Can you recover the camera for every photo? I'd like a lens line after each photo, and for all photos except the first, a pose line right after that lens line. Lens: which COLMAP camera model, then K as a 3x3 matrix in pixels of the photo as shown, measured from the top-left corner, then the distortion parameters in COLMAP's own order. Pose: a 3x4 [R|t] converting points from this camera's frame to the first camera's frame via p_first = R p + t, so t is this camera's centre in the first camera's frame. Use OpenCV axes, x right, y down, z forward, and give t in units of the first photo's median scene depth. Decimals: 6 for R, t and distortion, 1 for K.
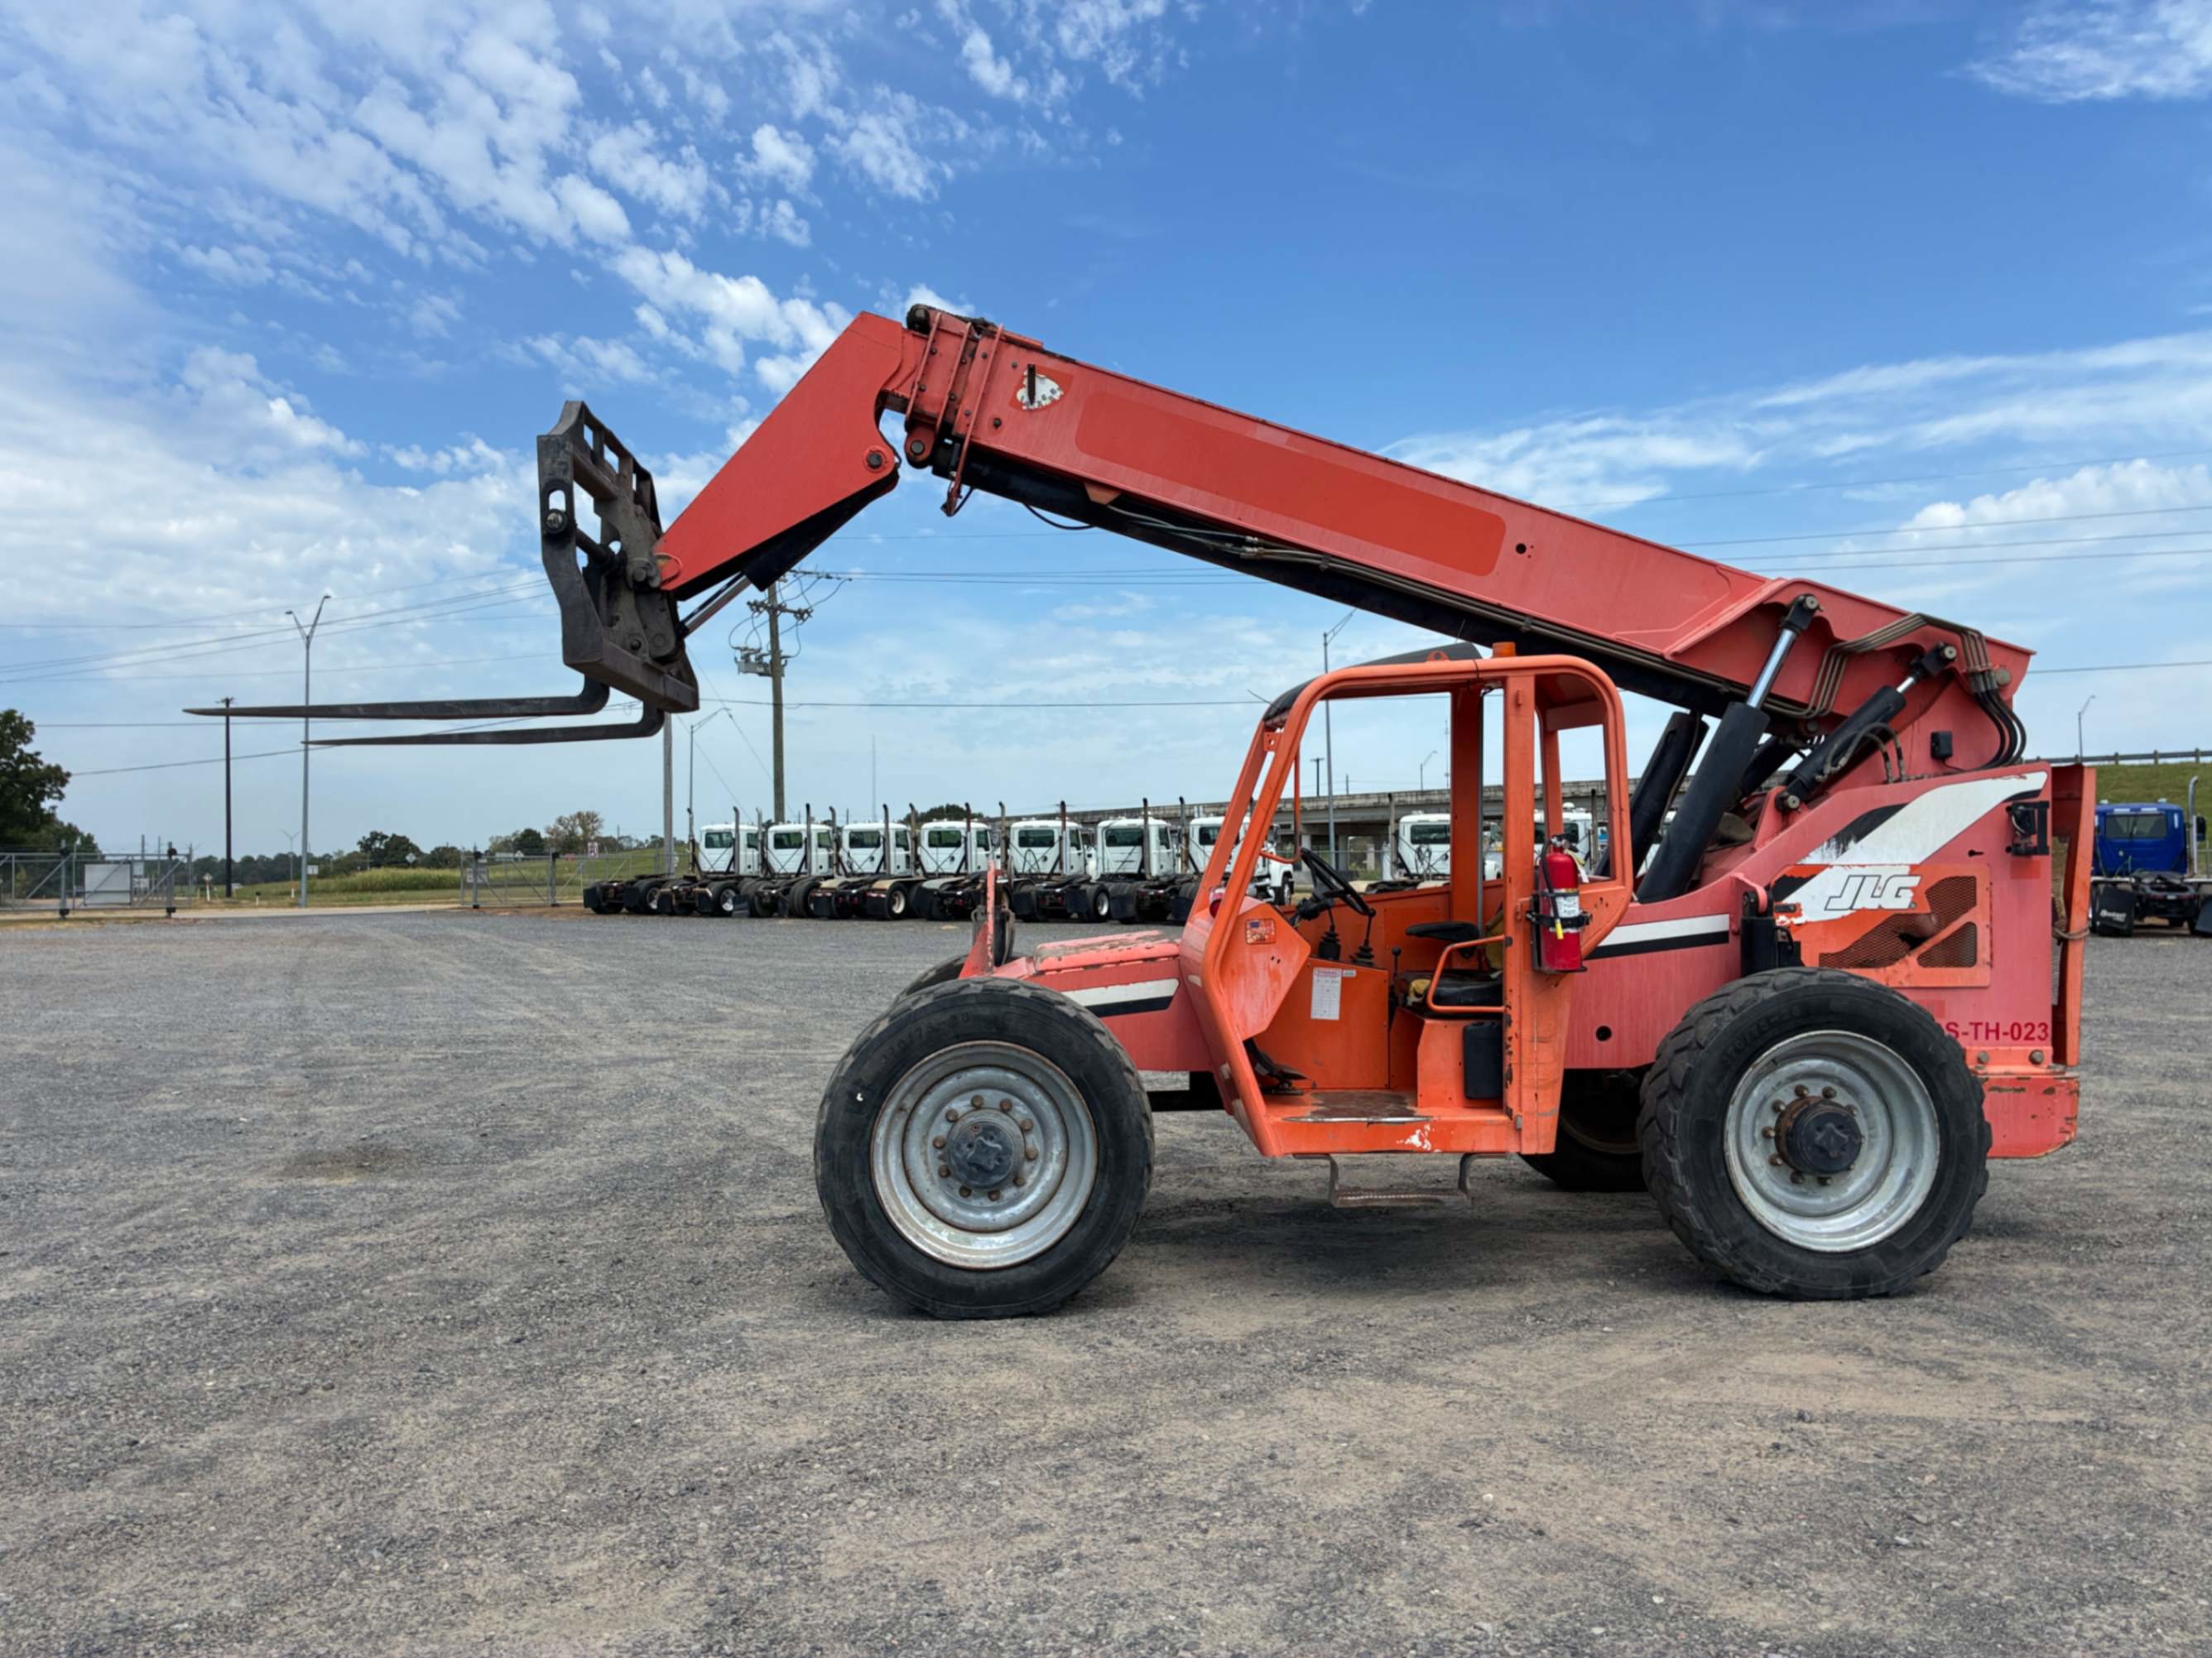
lens RADIAL K [[1755.7, 0, 1036.5], [0, 1755.7, 822.2], [0, 0, 1]] dist [-0.000904, 0.007830]
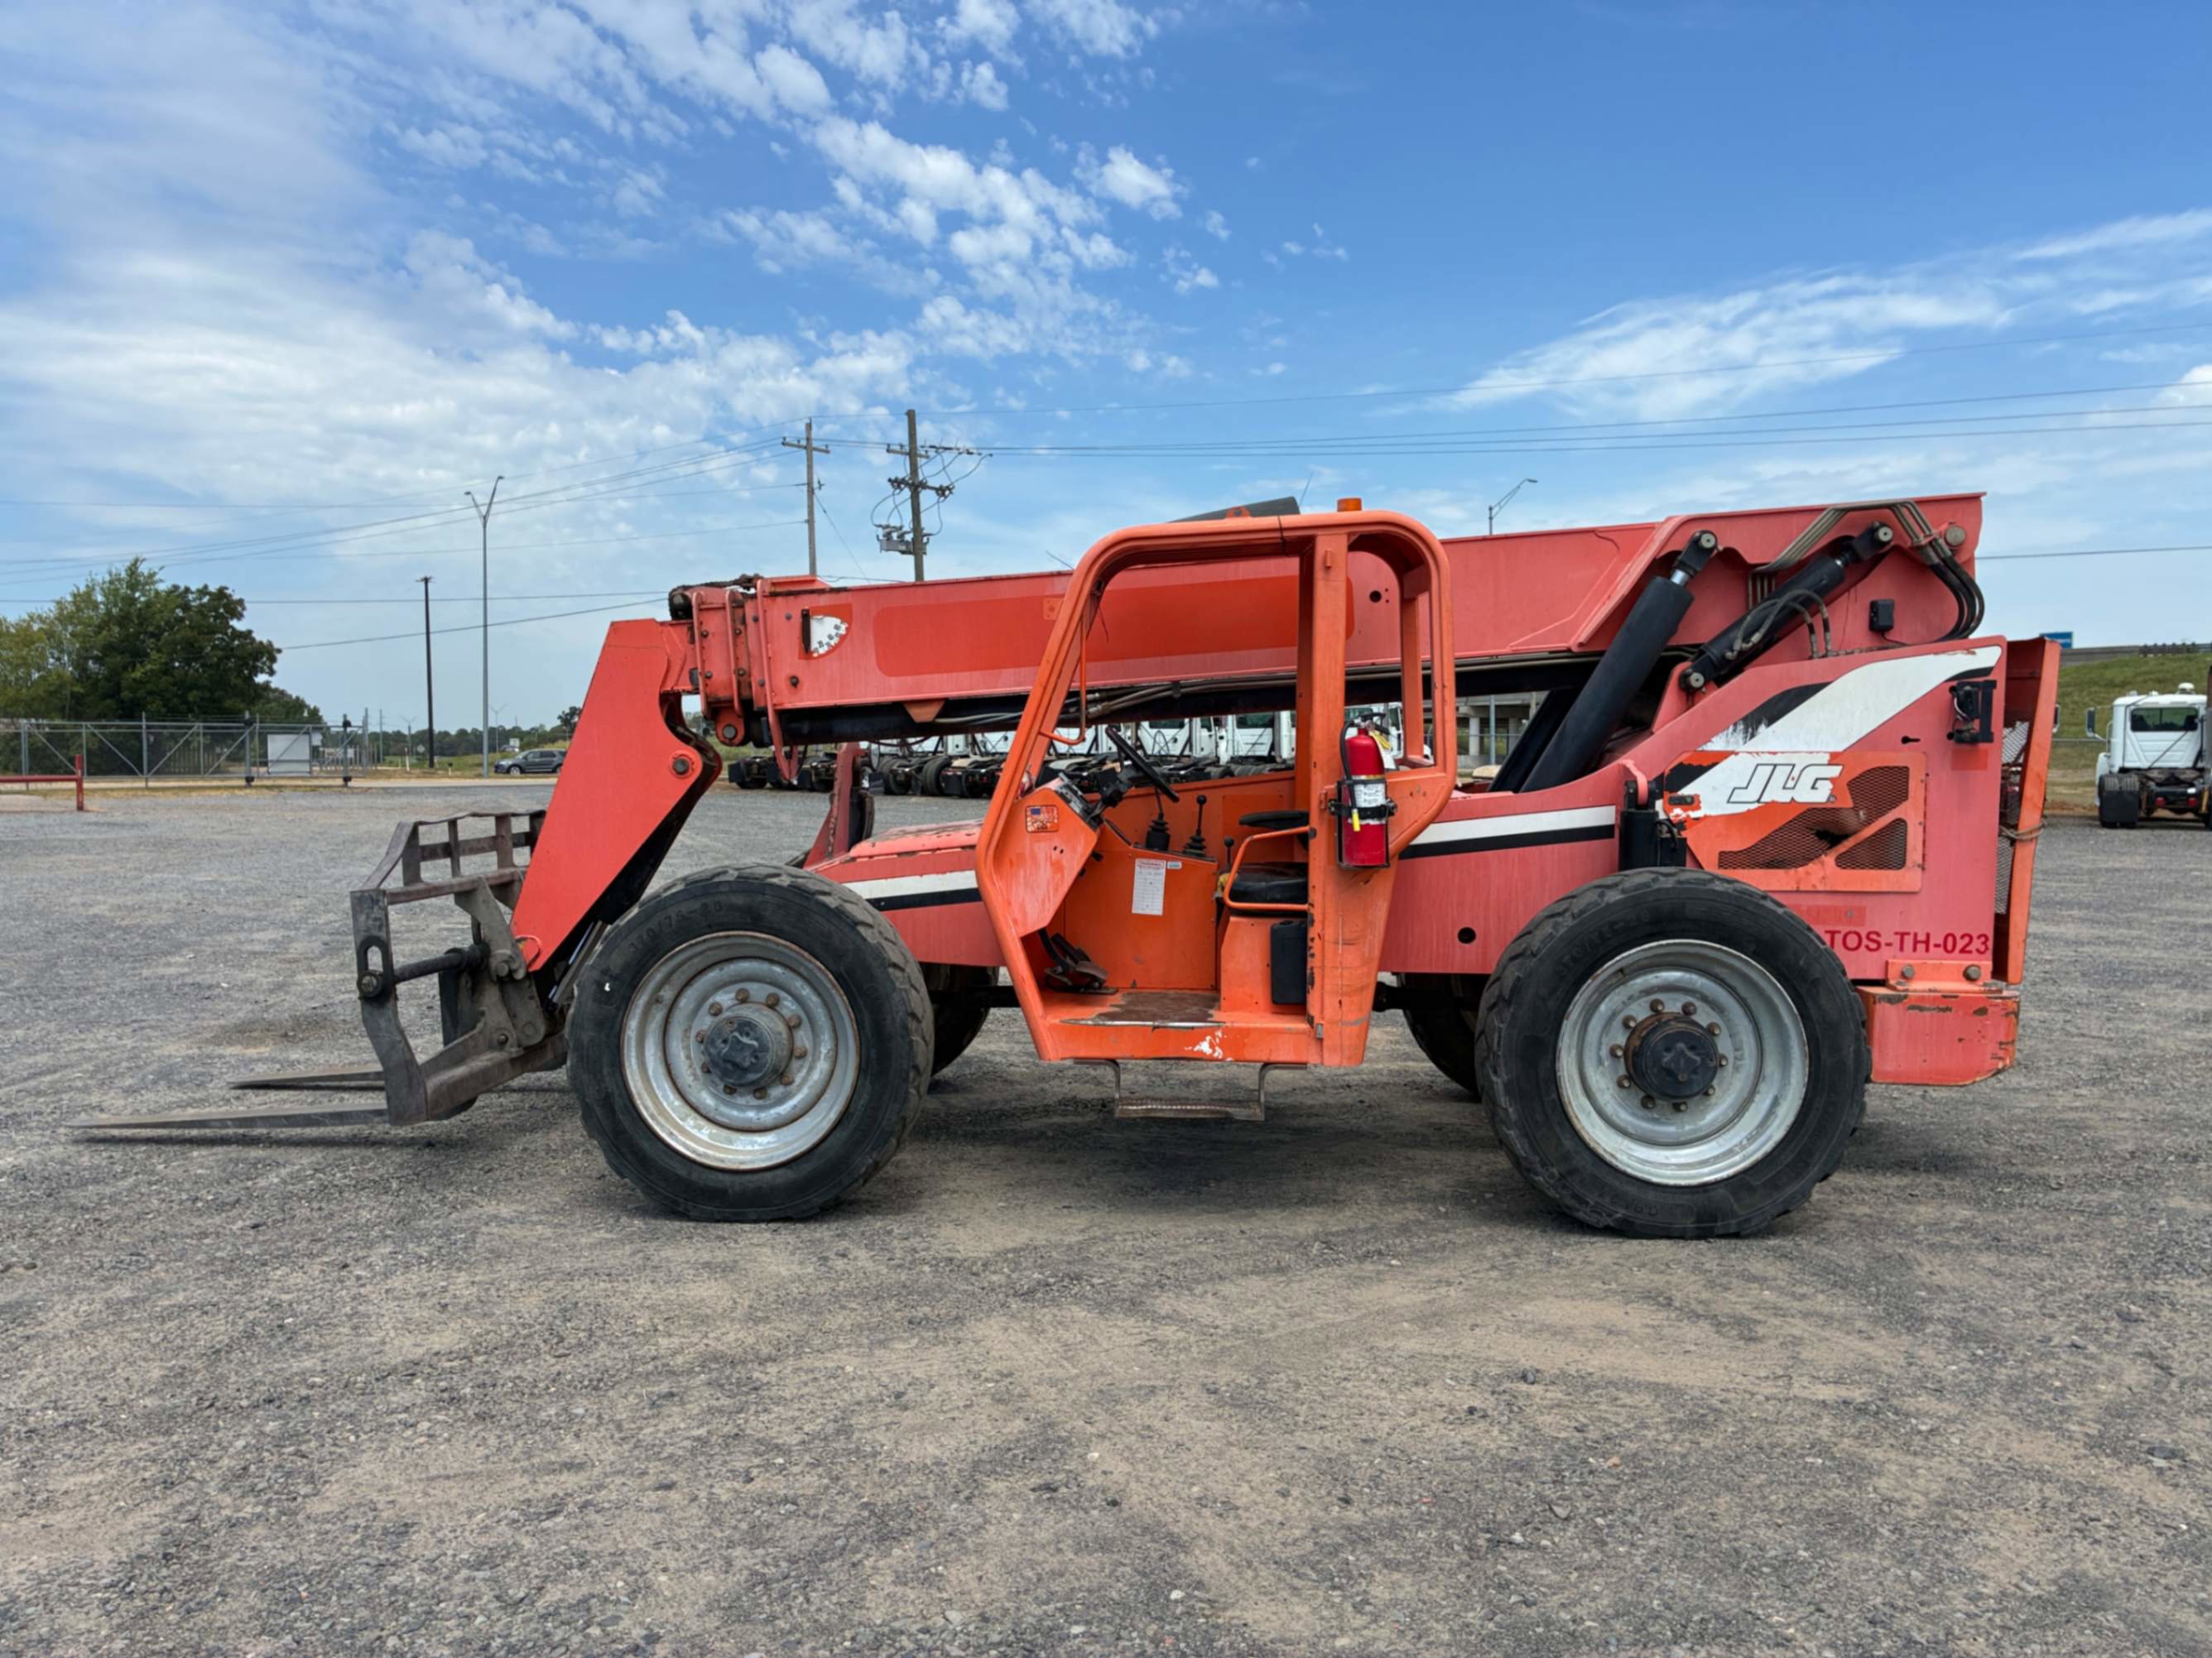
lens RADIAL K [[1741.8, 0, 1046.3], [0, 1741.8, 848.8], [0, 0, 1]] dist [0.017889, -0.015220]
pose [[0.994378, 0.016263, -0.104637, 0.201063], [-0.007491, 0.996464, 0.083687, 0.002085], [0.105628, -0.082433, 0.990983, 0.090289]]
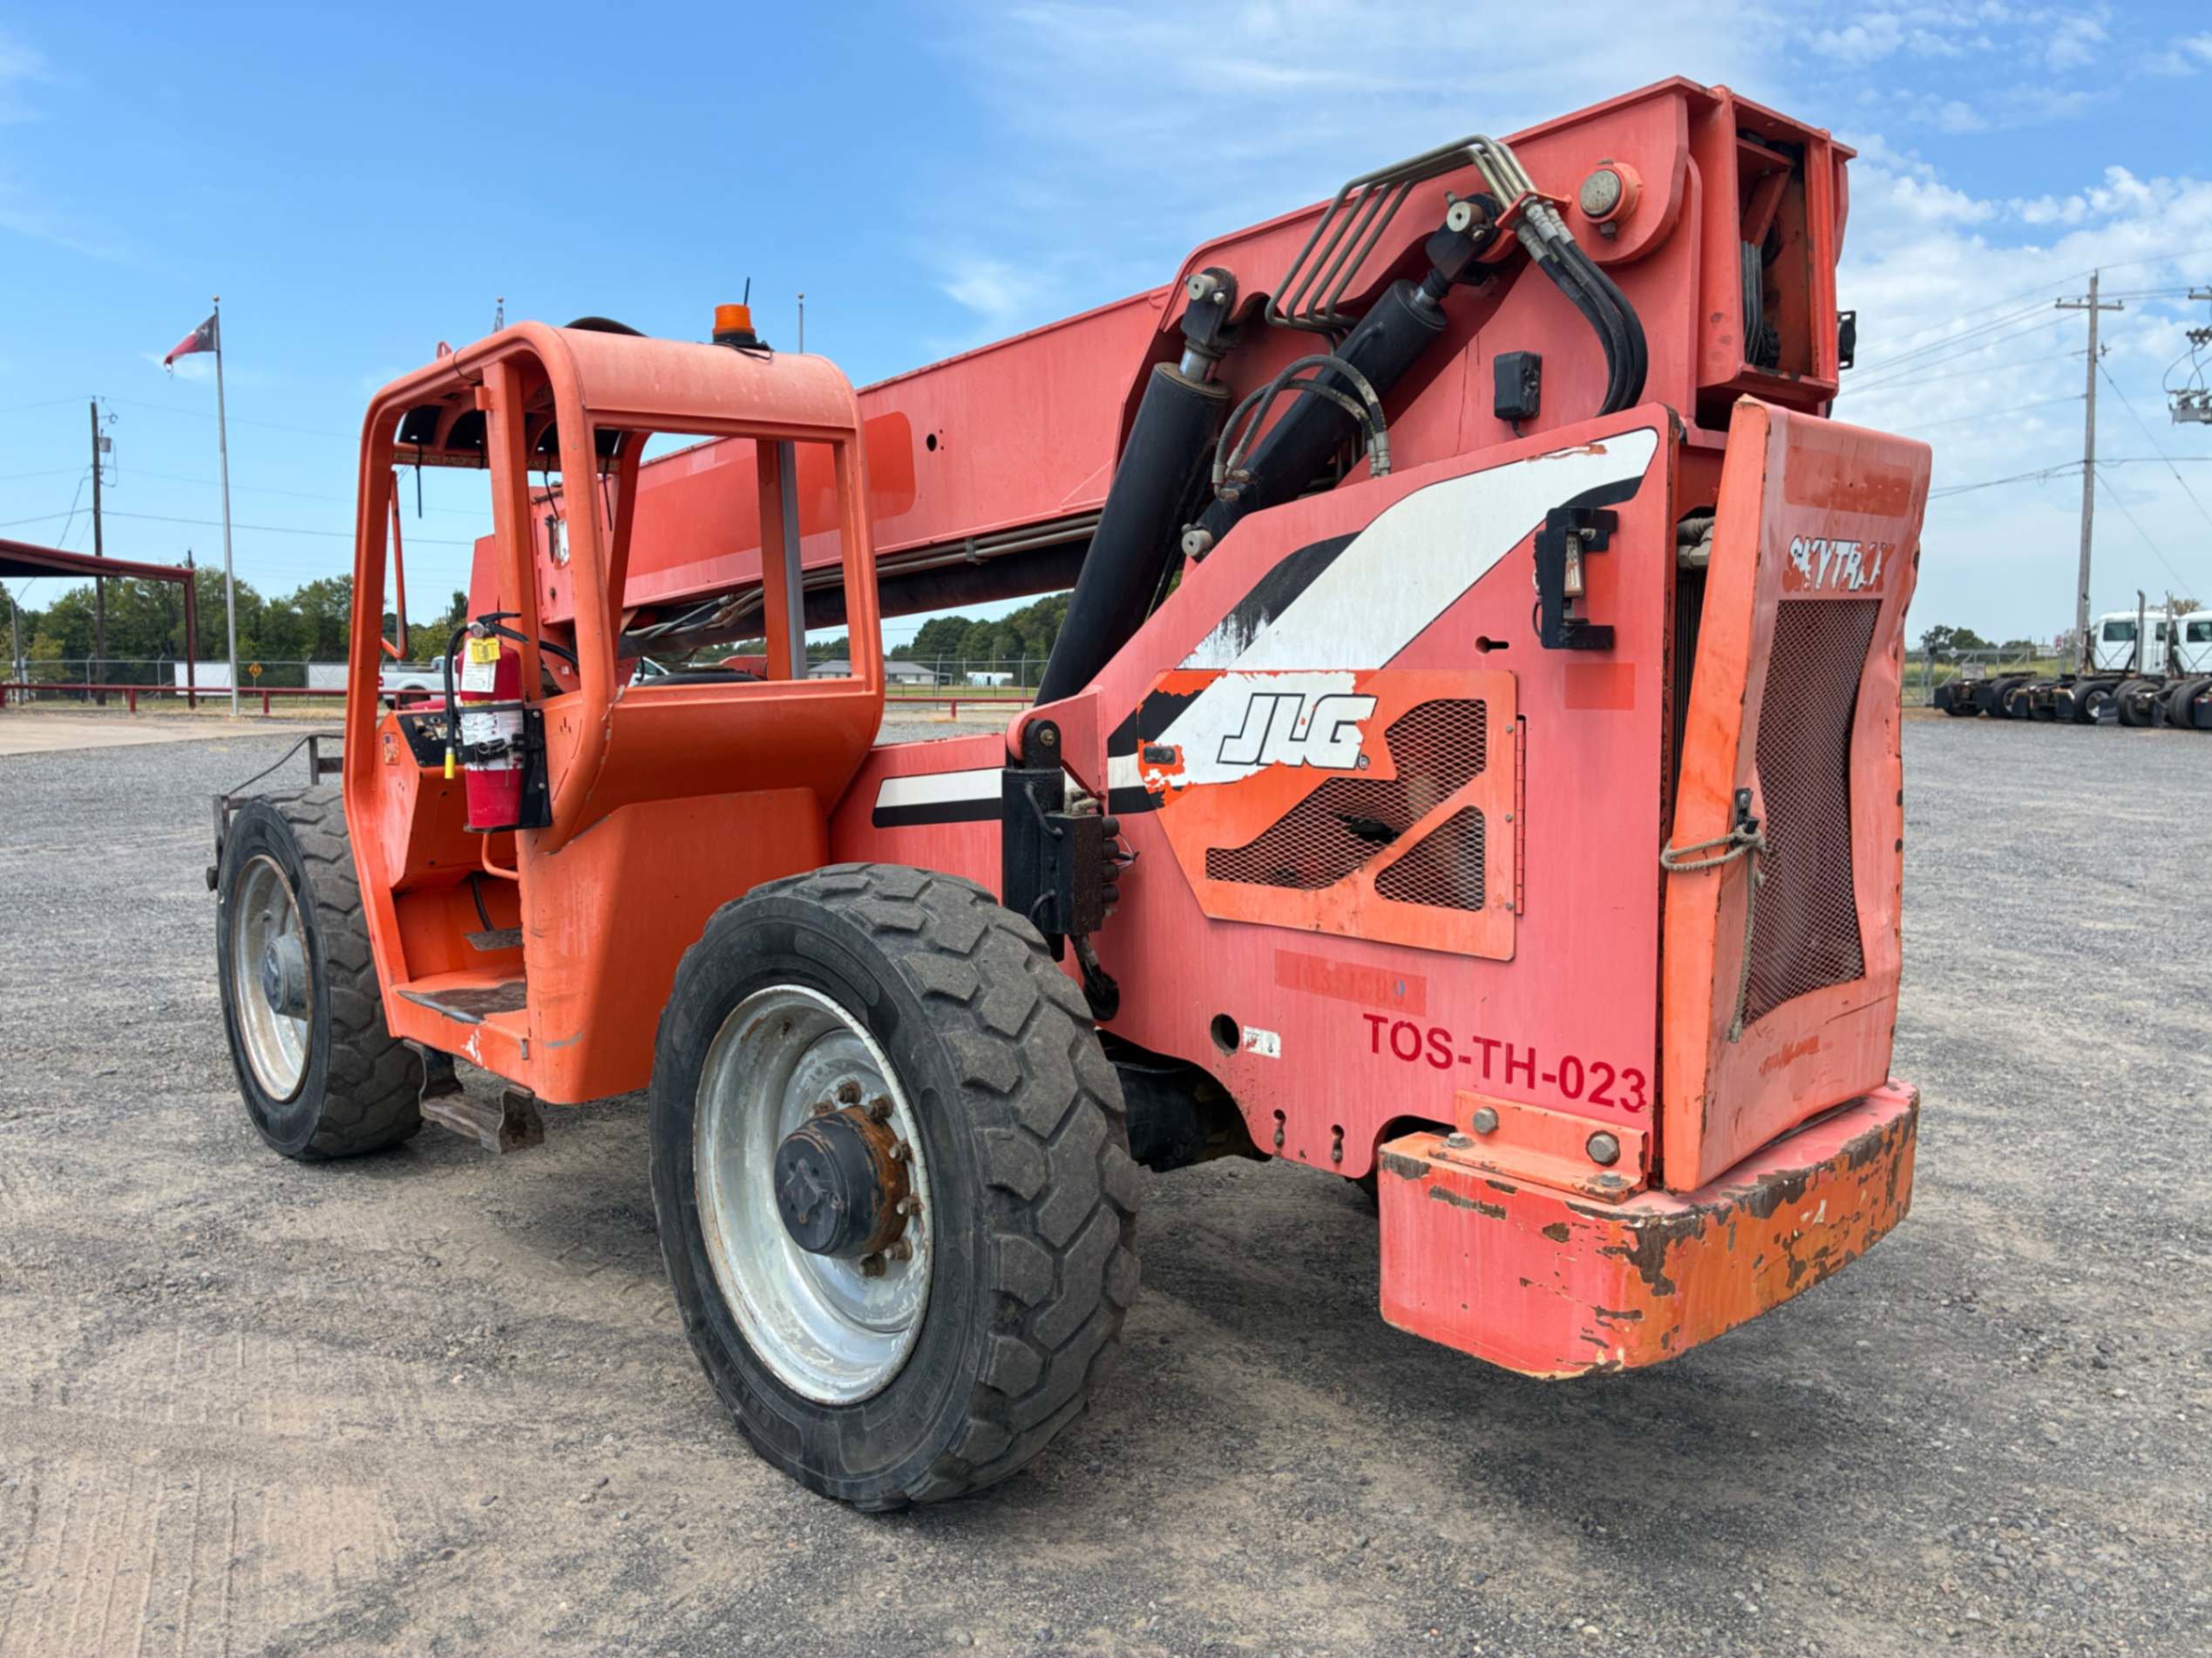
lens RADIAL K [[1681.9, 0, 1099.4], [0, 1681.9, 854.4], [0, 0, 1]] dist [0.063275, -0.087337]
pose [[0.642898, 0.093136, -0.760269, 0.793923], [0.012791, 0.991136, 0.132234, 0.012623], [0.765845, -0.094738, 0.636008, 0.672940]]
